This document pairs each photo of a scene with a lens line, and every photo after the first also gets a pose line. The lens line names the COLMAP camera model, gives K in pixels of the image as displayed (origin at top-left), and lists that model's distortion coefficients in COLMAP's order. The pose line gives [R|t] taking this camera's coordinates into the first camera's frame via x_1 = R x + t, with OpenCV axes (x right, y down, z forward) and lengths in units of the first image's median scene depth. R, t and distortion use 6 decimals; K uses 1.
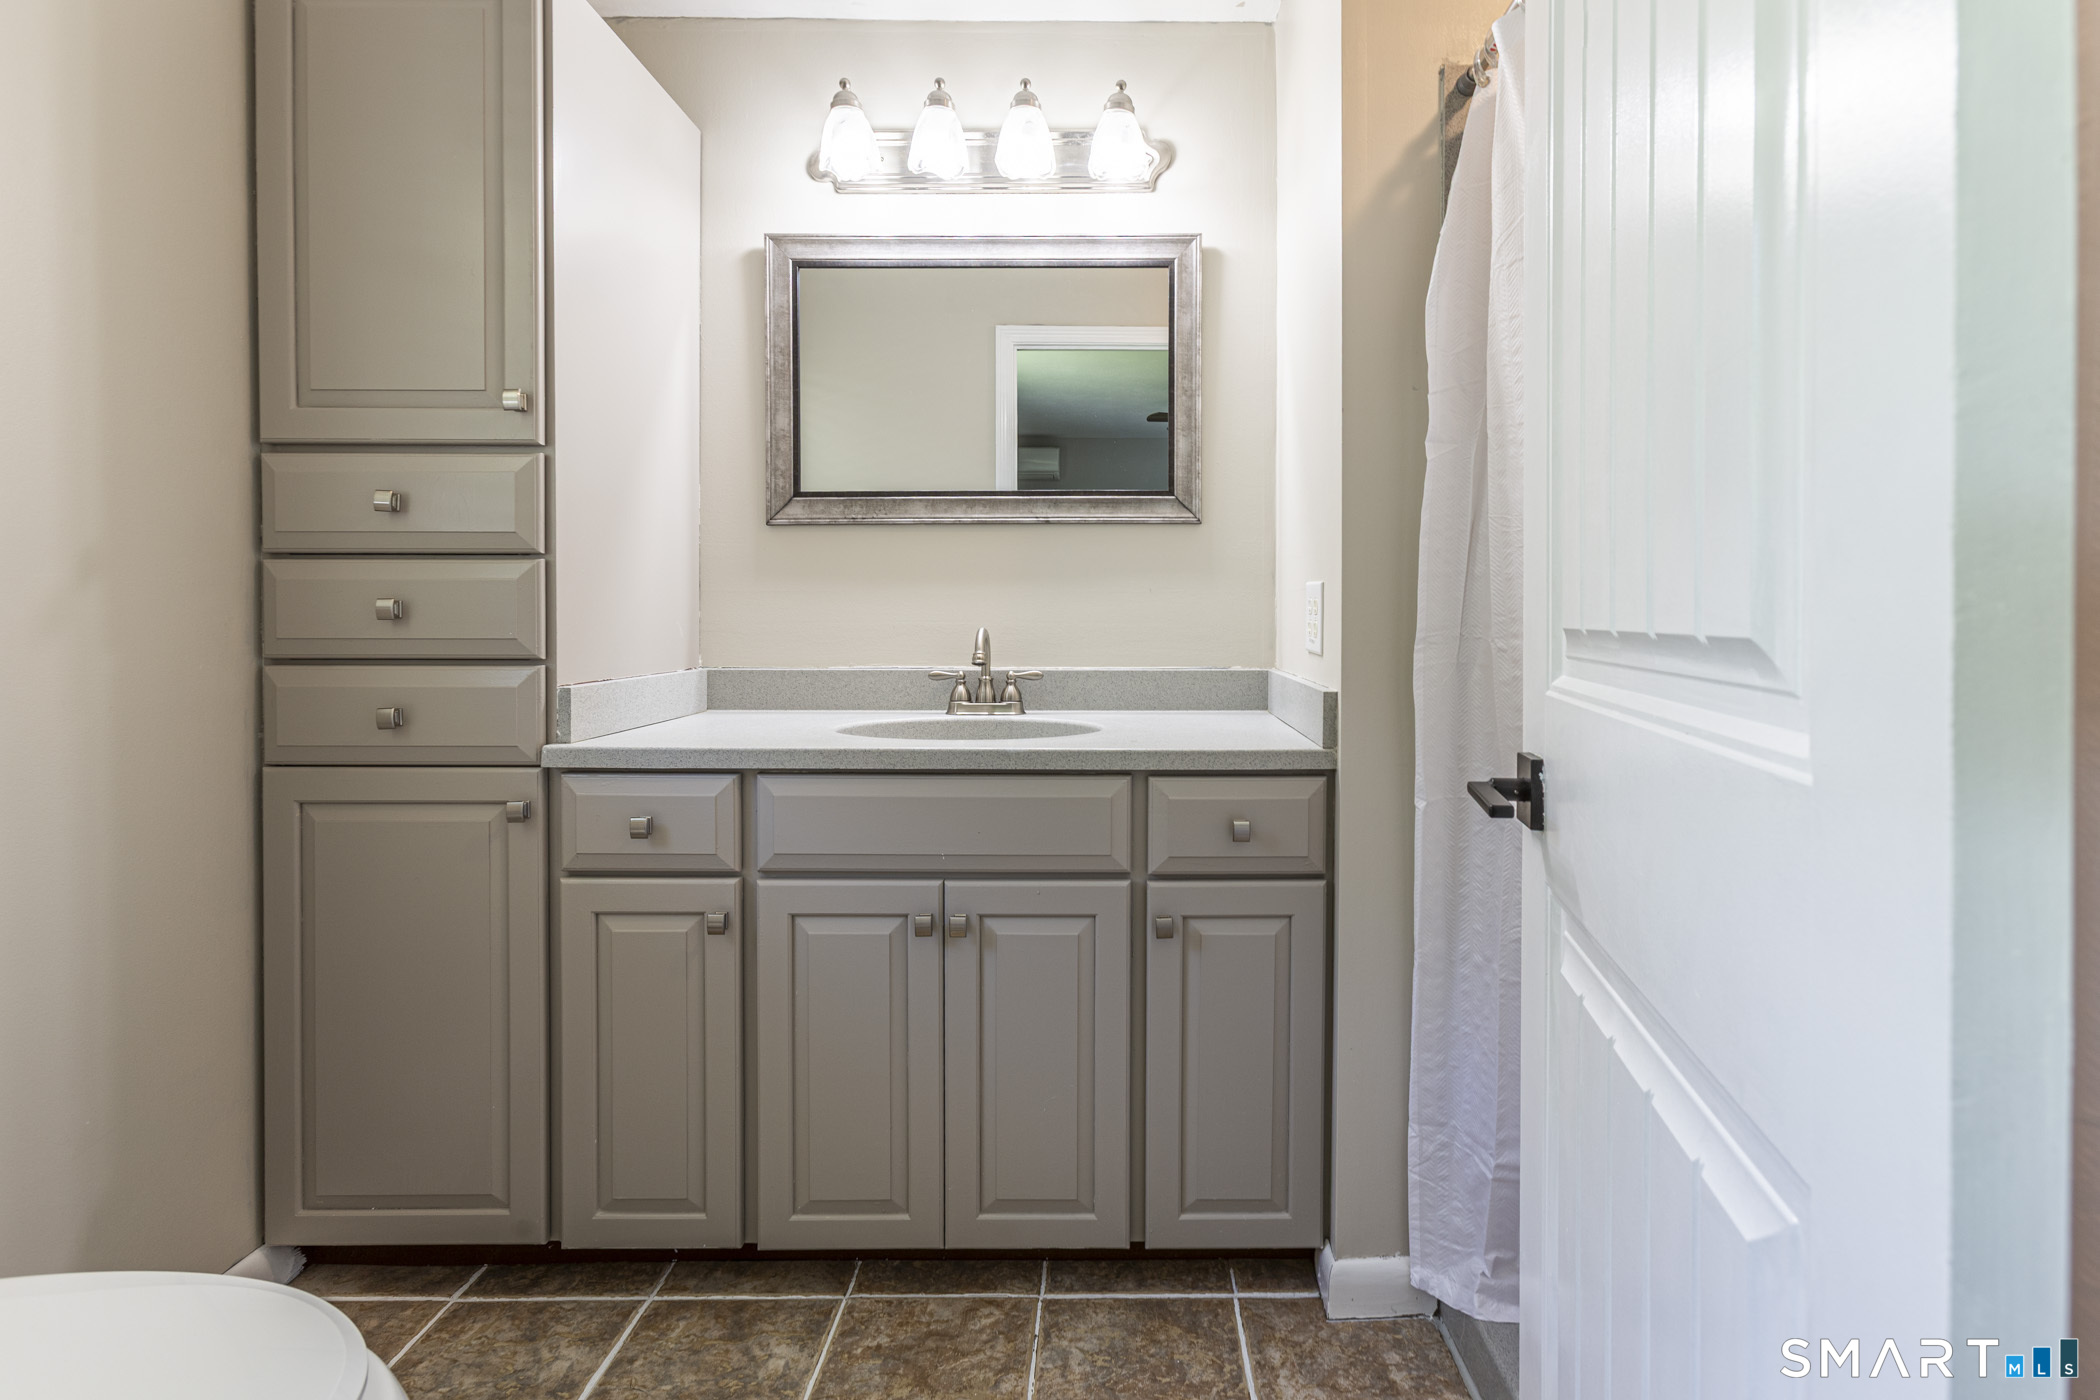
lens RADIAL K [[974.6, 0, 1051.3], [0, 974.6, 663.1], [0, 0, 1]] dist [-0.001603, 0.006646]
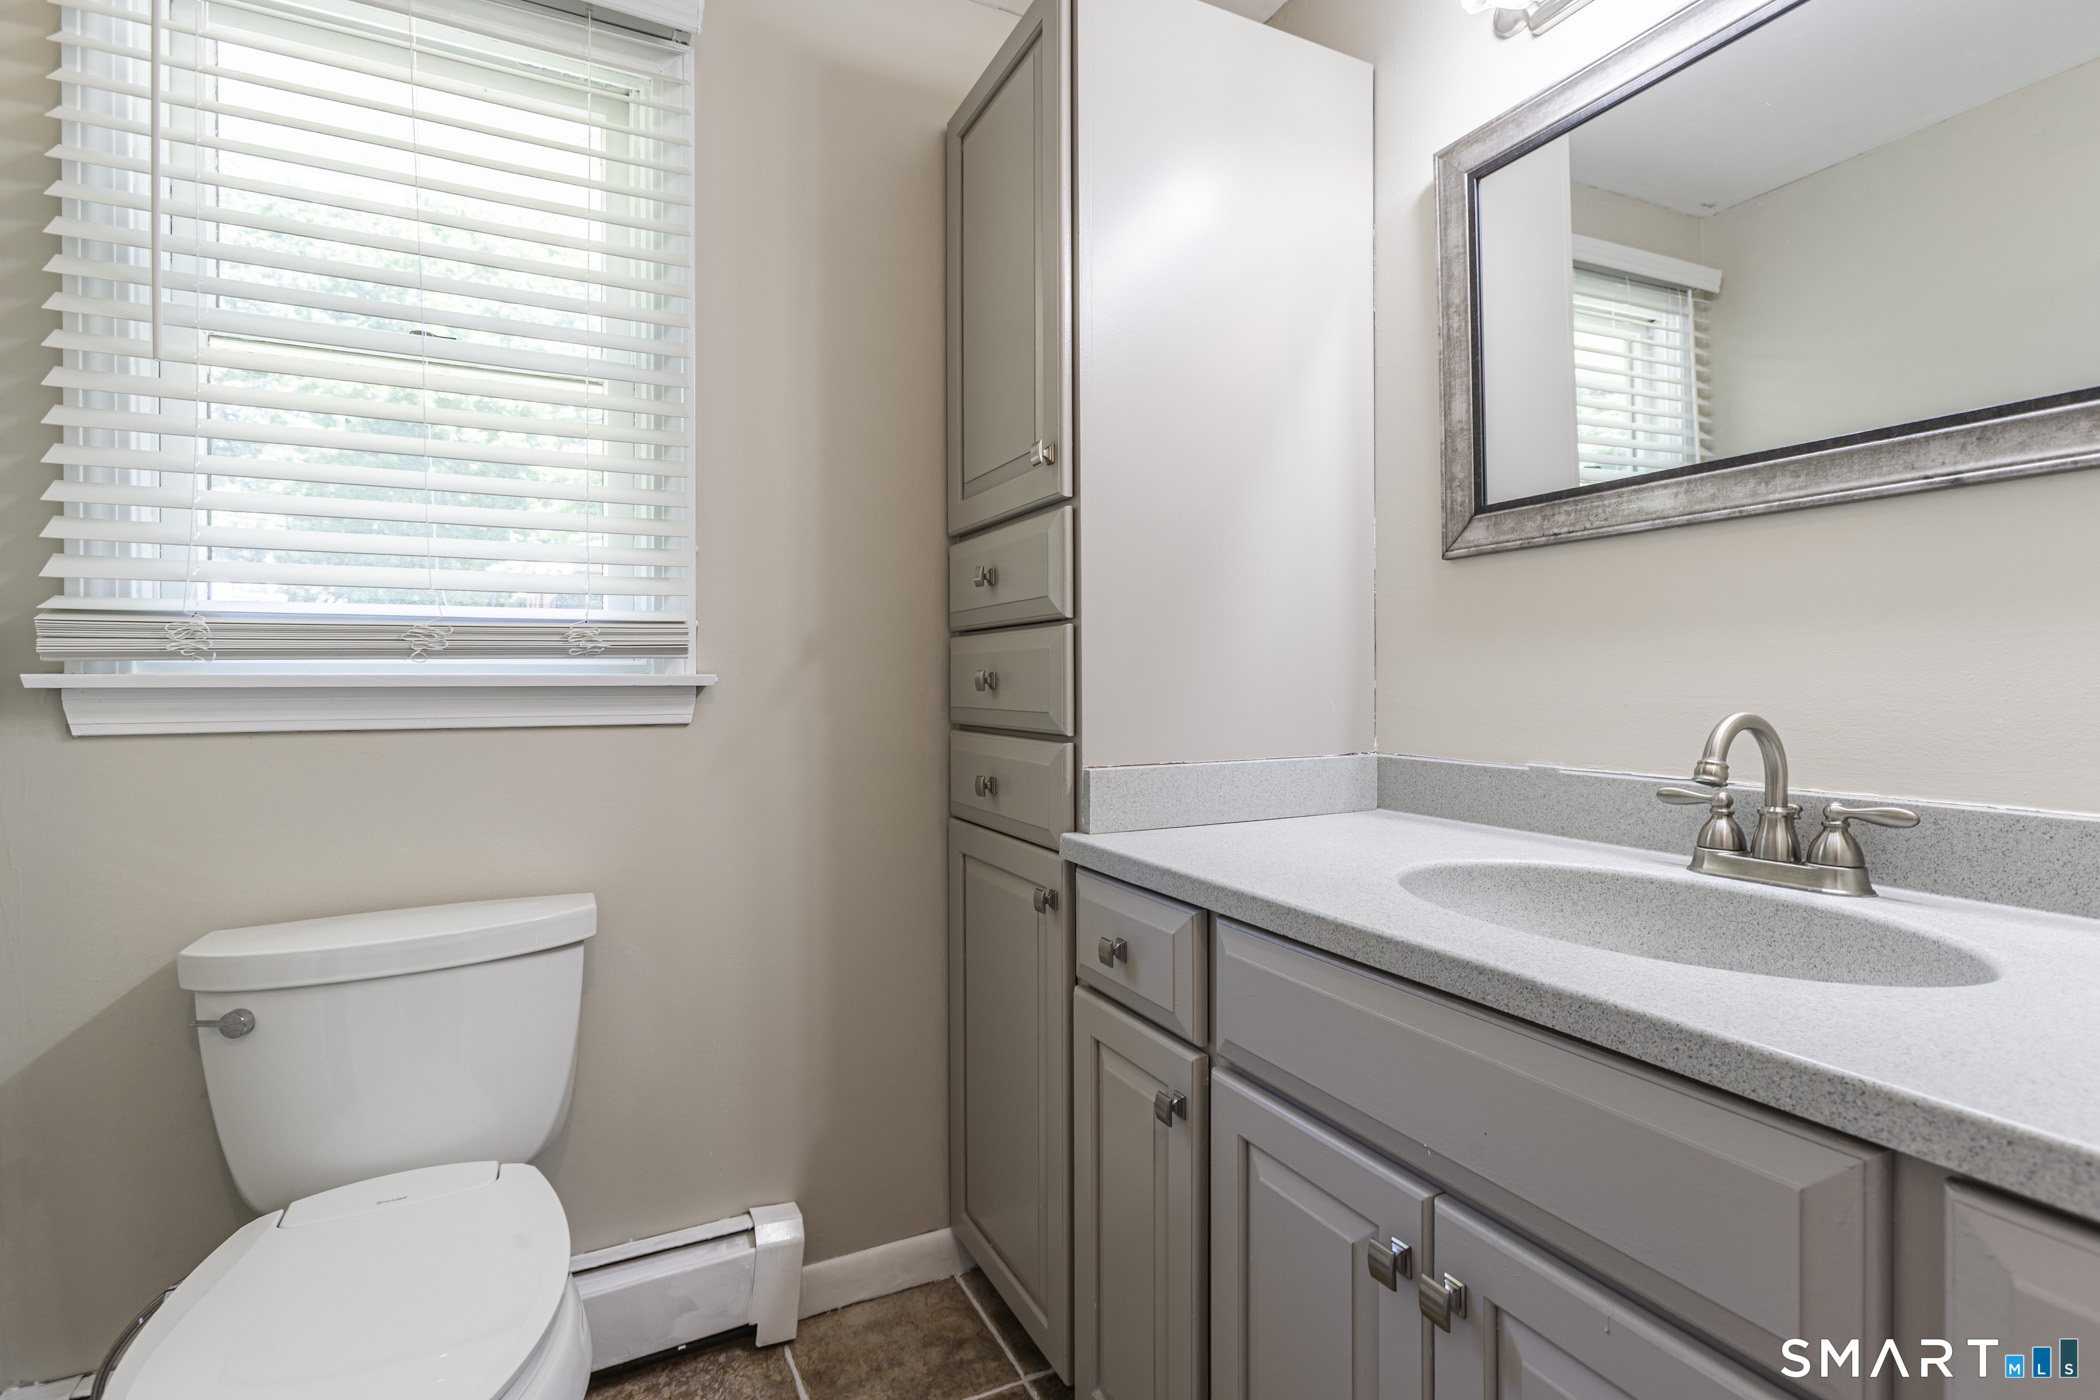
lens RADIAL K [[946.7, 0, 1041.9], [0, 946.7, 690.6], [0, 0, 1]] dist [-0.004276, 0.013800]
pose [[0.501903, 0.007664, -0.864890, 0.169061], [-0.039381, 0.999126, -0.013999, -0.025430], [0.864027, 0.041086, 0.501766, 0.419771]]
